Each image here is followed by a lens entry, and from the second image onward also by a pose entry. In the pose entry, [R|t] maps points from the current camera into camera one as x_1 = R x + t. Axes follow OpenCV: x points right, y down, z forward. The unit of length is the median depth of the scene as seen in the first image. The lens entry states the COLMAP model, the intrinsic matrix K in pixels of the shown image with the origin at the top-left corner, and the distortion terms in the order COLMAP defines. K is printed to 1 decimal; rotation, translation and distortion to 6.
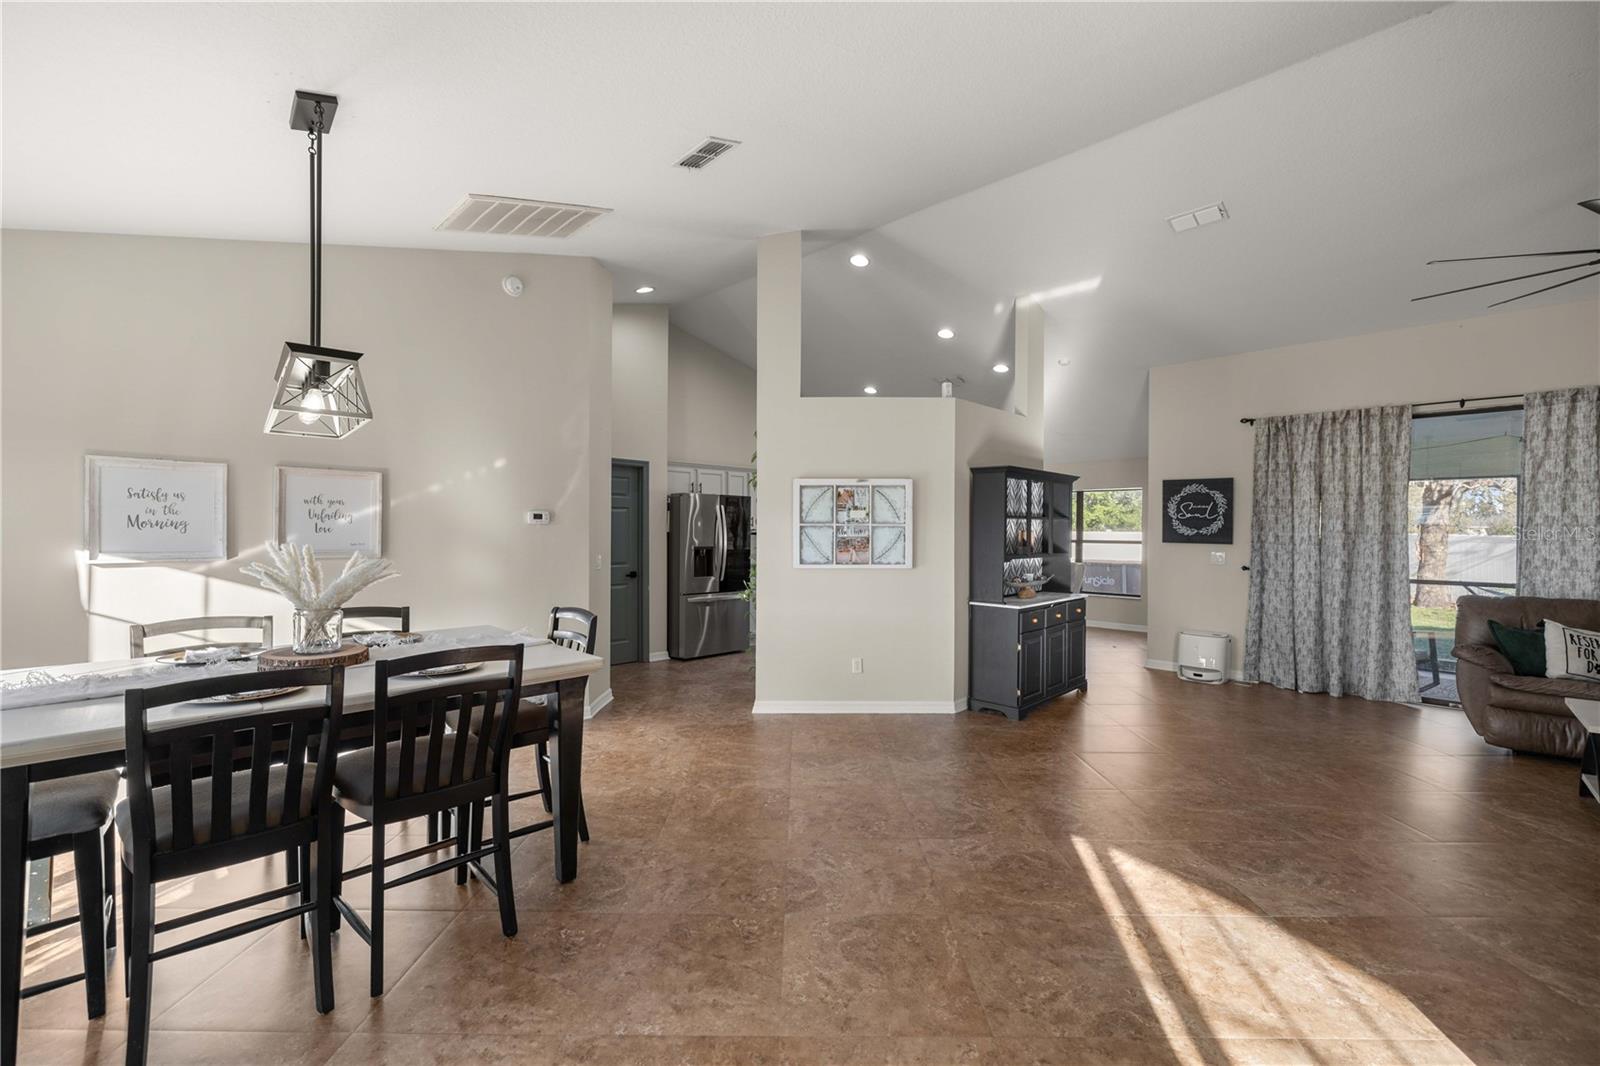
lens RADIAL K [[677.1, 0, 794.3], [0, 677.1, 527.5], [0, 0, 1]] dist [-0.001254, 0.000422]
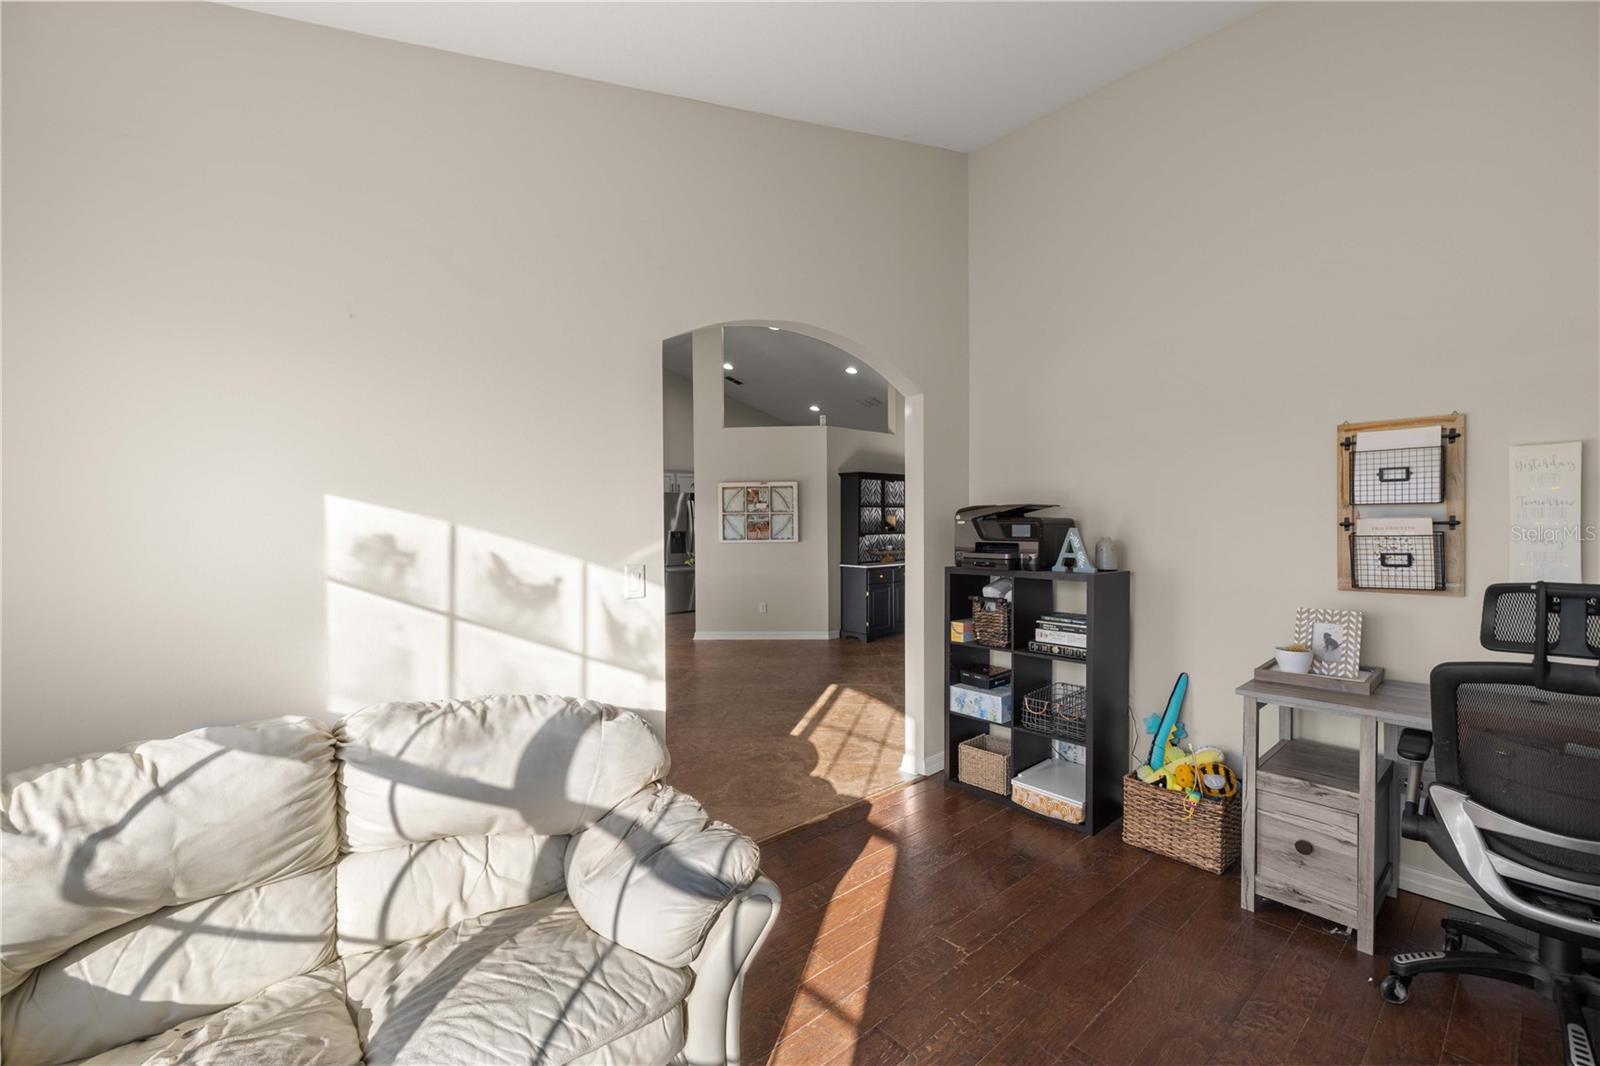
lens RADIAL K [[677.1, 0, 799.1], [0, 677.1, 522.9], [0, 0, 1]] dist [-0.001254, 0.000422]
pose [[0.998464, -0.014205, -0.053559, 0.255207], [0.014436, 0.999888, 0.003923, 0.012931], [0.053497, -0.004690, 0.998557, -0.476759]]
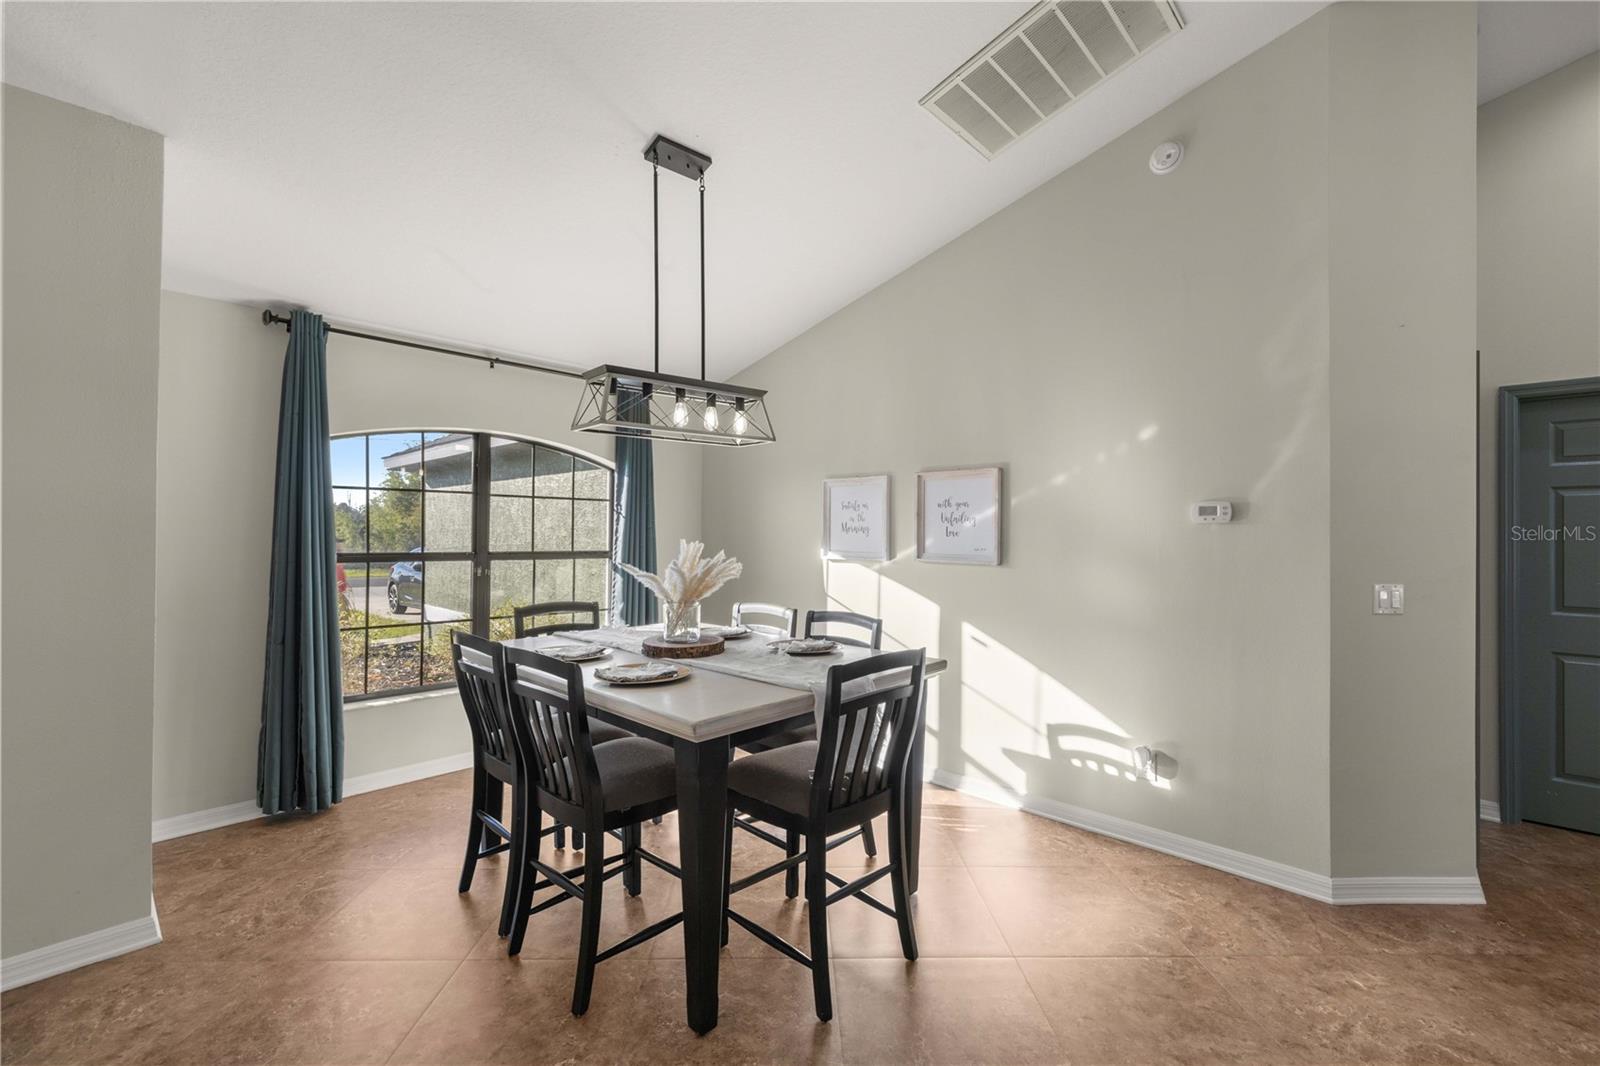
lens RADIAL K [[677.1, 0, 797.8], [0, 677.1, 528.3], [0, 0, 1]] dist [-0.001254, 0.000422]
pose [[0.014875, -0.018221, -0.999723, 0.195830], [-0.003690, 0.999826, -0.018278, 0.010473], [0.999883, 0.003961, 0.014805, 0.567600]]
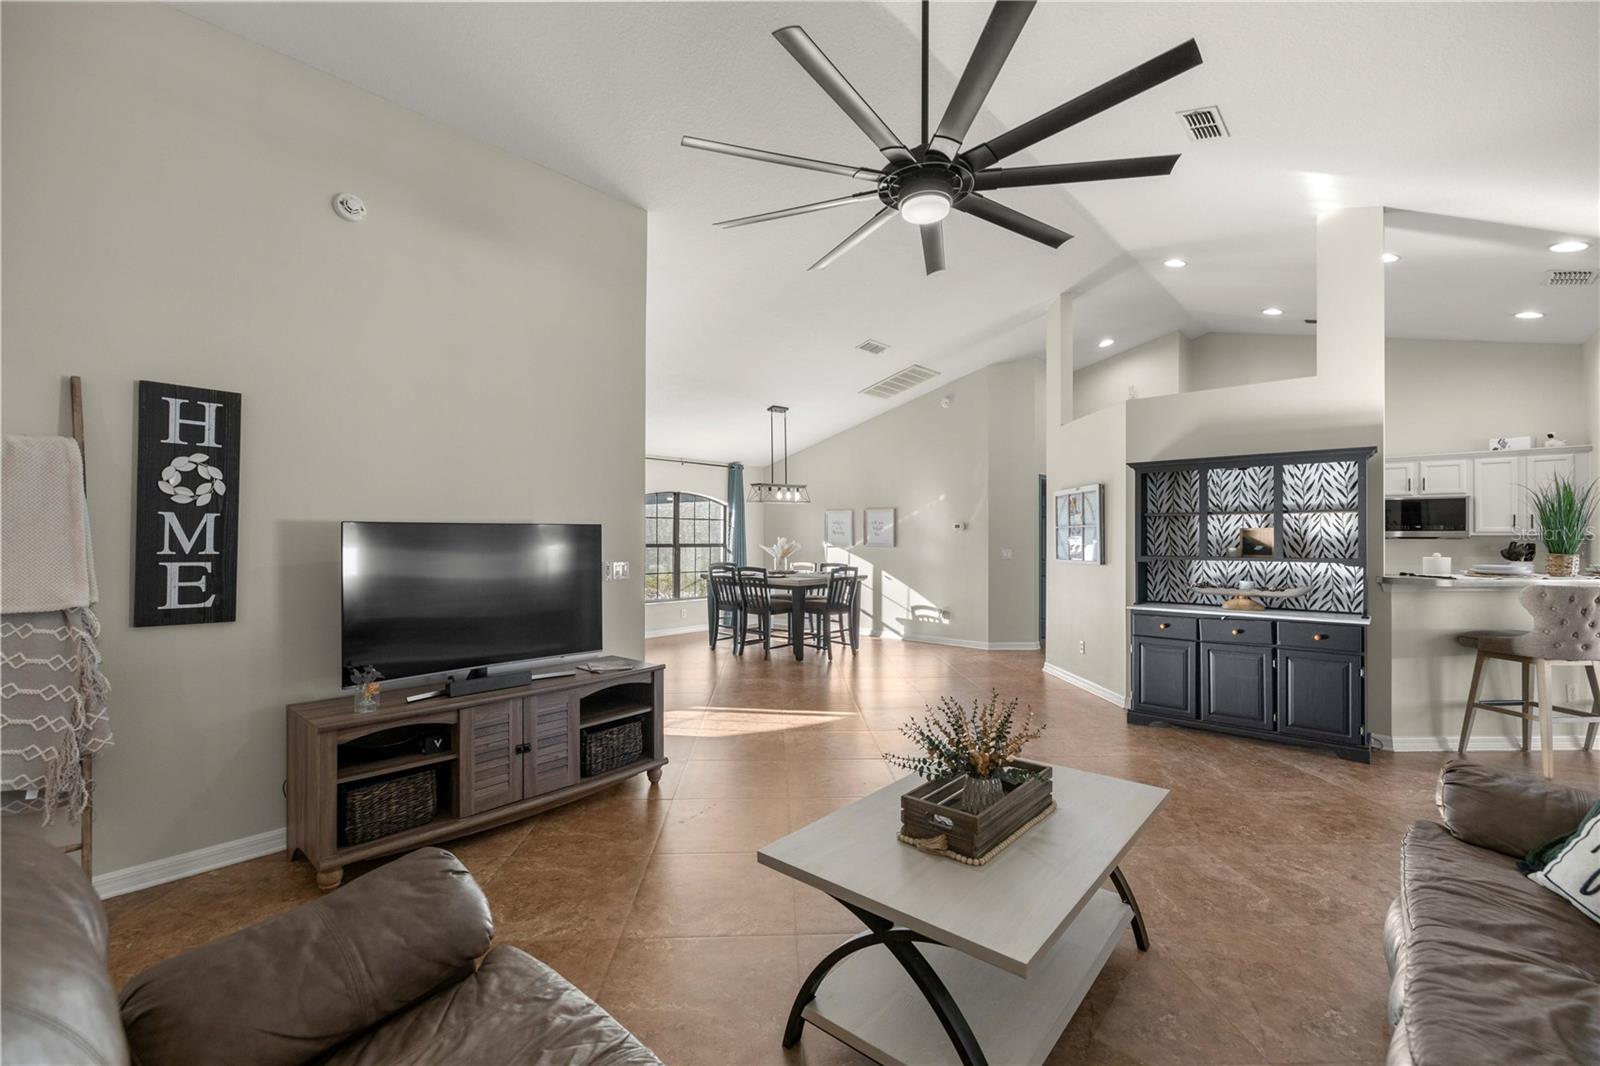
lens RADIAL K [[677.1, 0, 799.6], [0, 677.1, 529.8], [0, 0, 1]] dist [-0.001254, 0.000422]
pose [[0.040466, -0.018156, -0.999016, 1.245062], [0.002553, 0.999834, -0.018068, 0.021905], [0.999178, -0.001819, 0.040505, 0.466701]]
